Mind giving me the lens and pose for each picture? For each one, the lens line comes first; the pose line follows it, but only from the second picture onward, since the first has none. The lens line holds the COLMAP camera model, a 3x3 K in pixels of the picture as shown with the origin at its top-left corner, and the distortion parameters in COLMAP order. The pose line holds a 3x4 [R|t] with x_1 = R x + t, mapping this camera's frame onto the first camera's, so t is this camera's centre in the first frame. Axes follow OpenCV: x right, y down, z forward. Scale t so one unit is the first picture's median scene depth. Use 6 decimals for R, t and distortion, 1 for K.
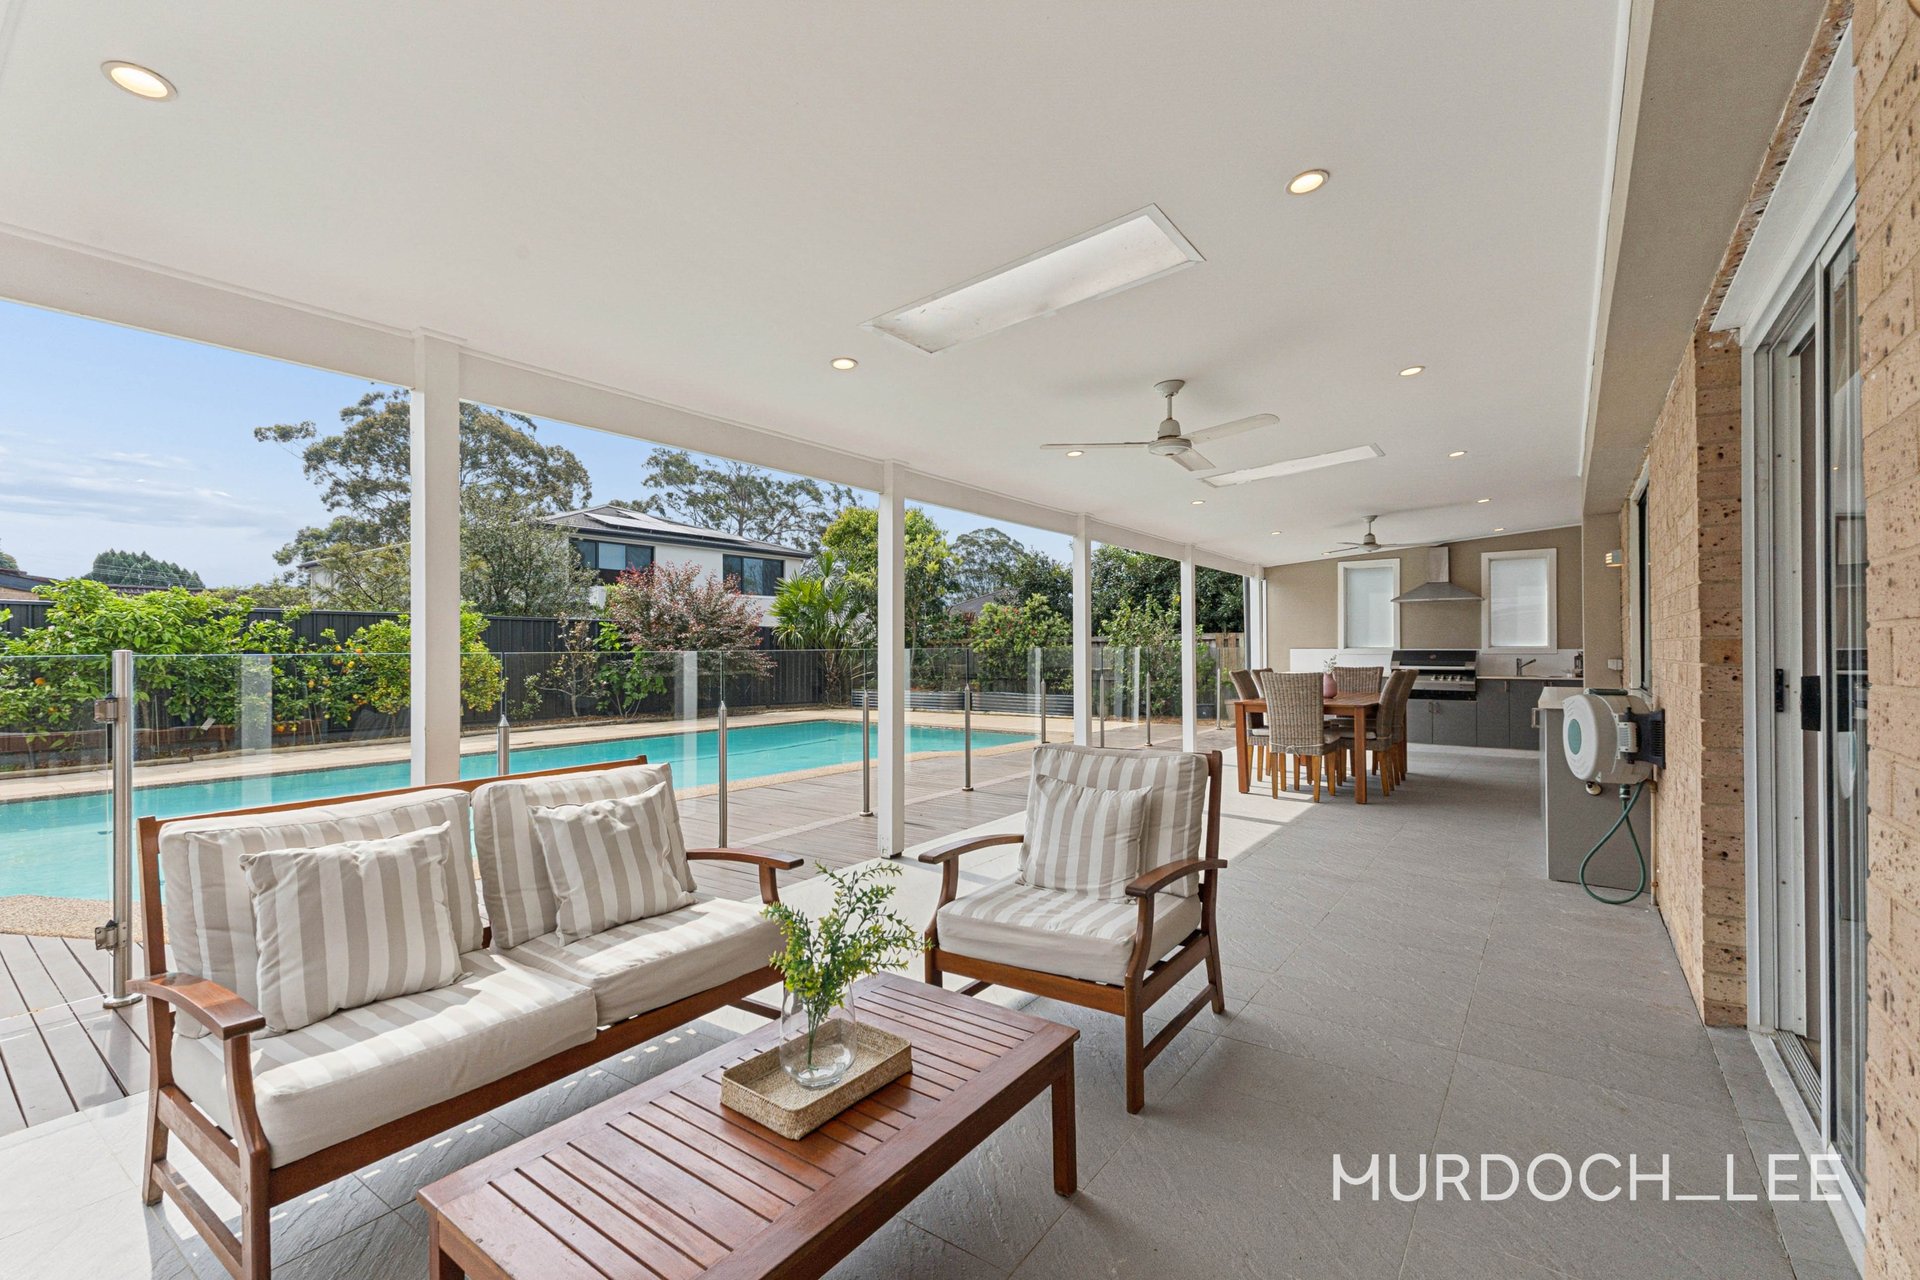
lens RADIAL K [[826.3, 0, 953.6], [0, 826.3, 649.5], [0, 0, 1]] dist [0.009833, -0.003368]
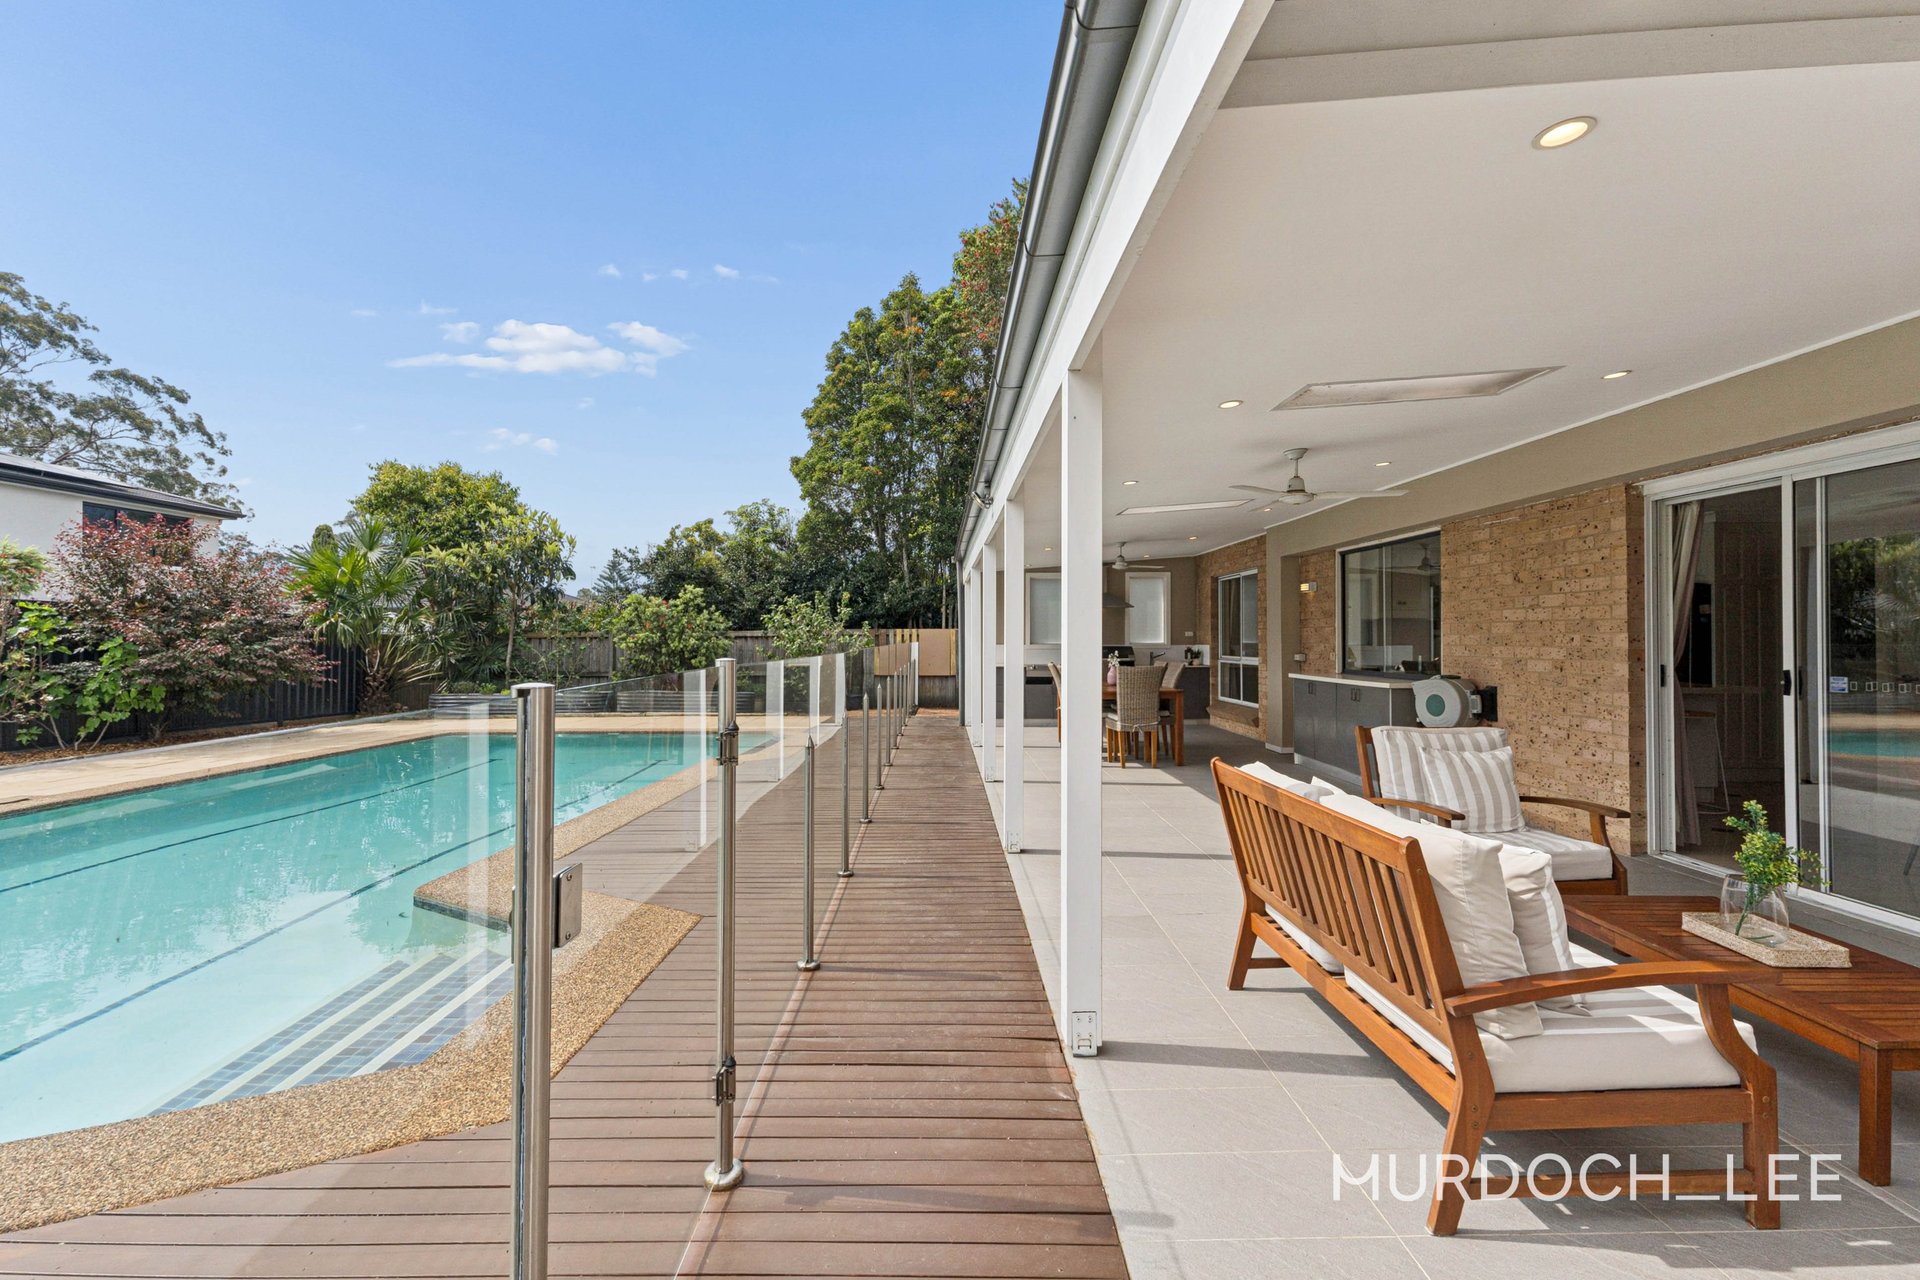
lens RADIAL K [[826.3, 0, 949.5], [0, 826.3, 626.6], [0, 0, 1]] dist [0.009833, -0.003368]
pose [[0.797751, 0.011193, 0.602882, -0.318241], [-0.000919, 0.999849, -0.017347, -0.005859], [-0.602986, 0.013285, 0.797641, 0.097219]]
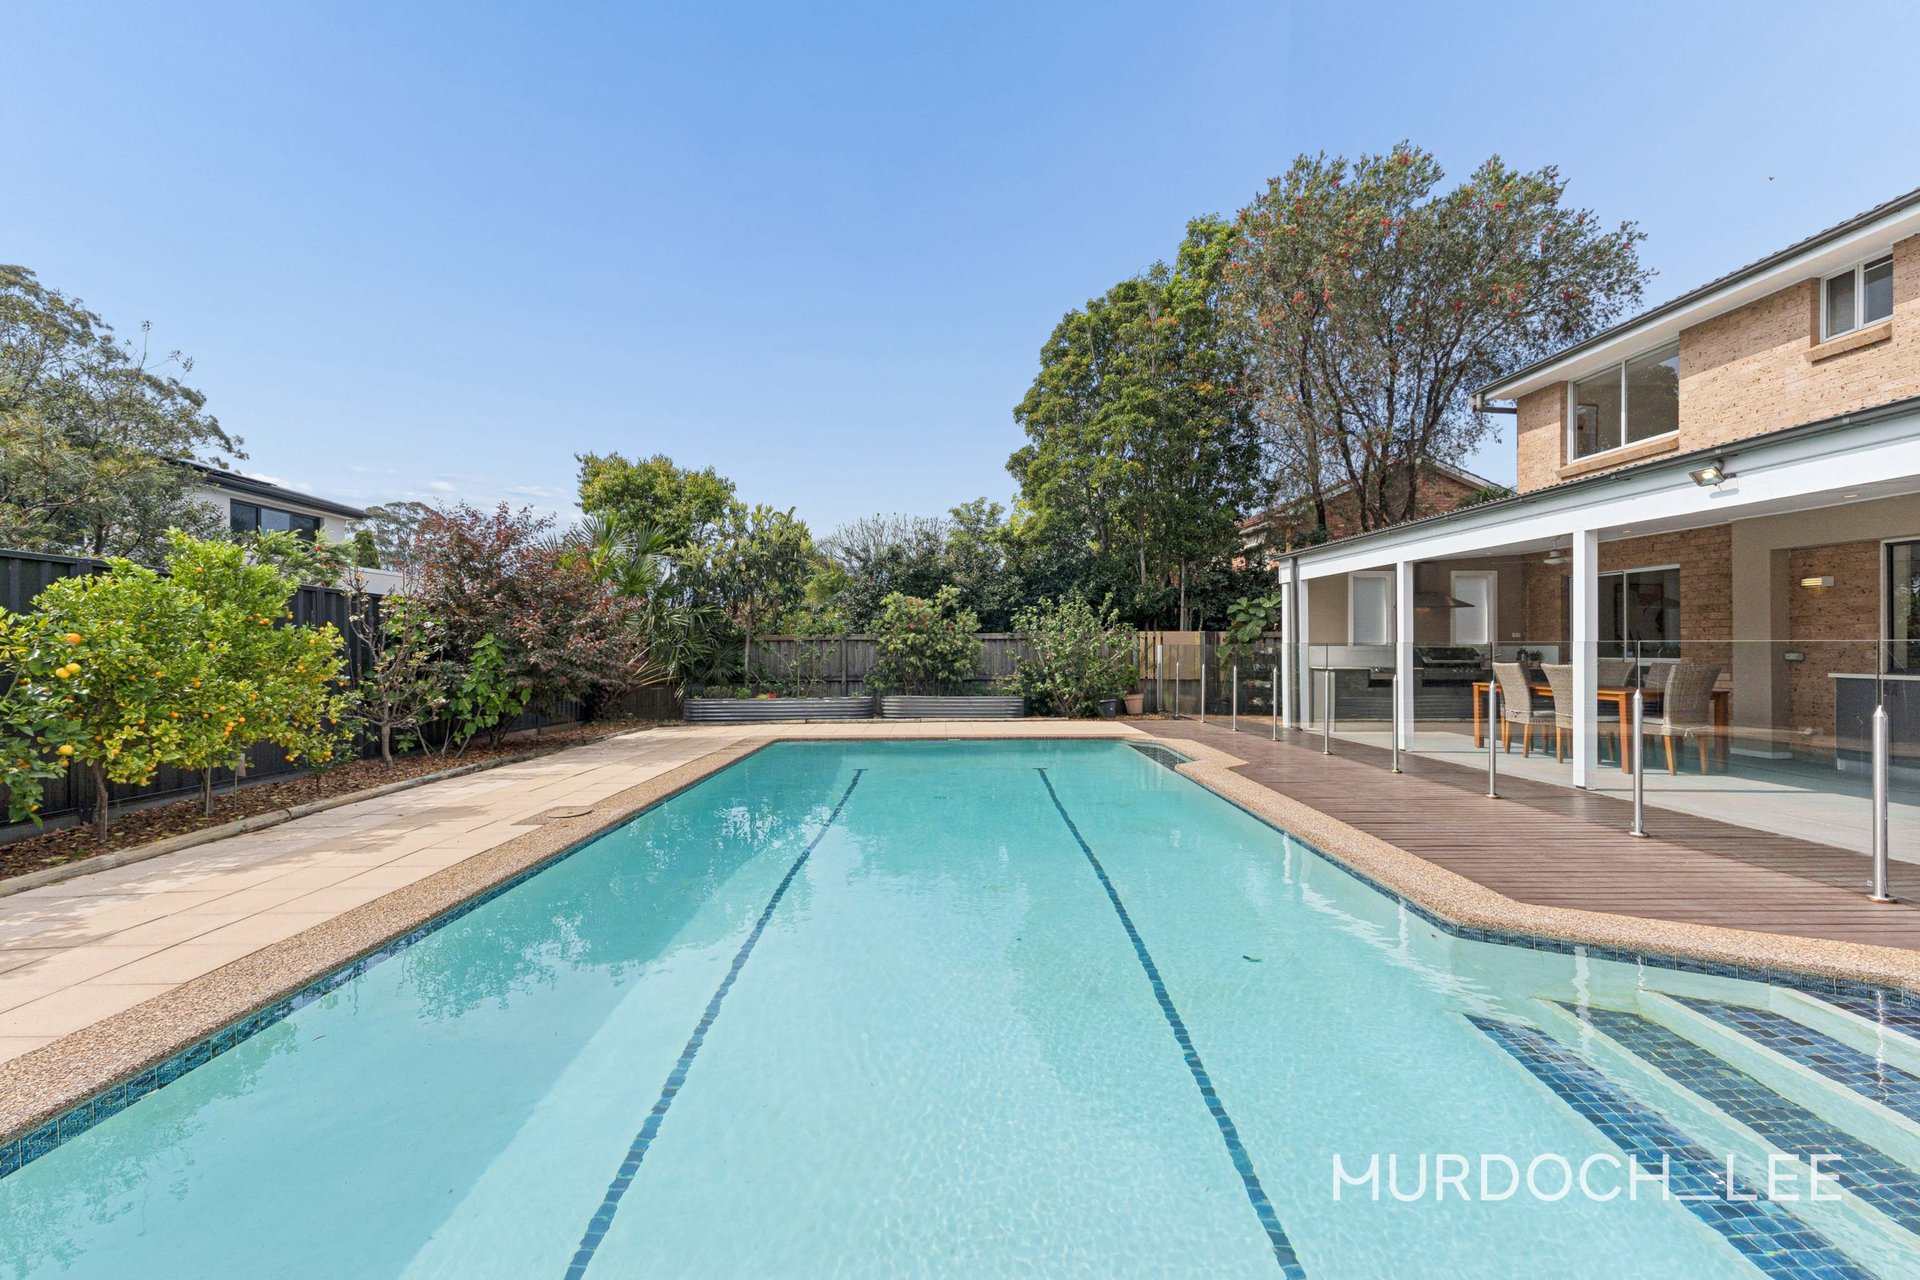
lens RADIAL K [[826.3, 0, 958.7], [0, 826.3, 641.0], [0, 0, 1]] dist [0.009833, -0.003368]
pose [[0.779564, 0.008787, 0.626261, -0.623226], [0.000205, 0.999898, -0.014286, 0.008208], [-0.626323, 0.011265, 0.779483, 0.400789]]
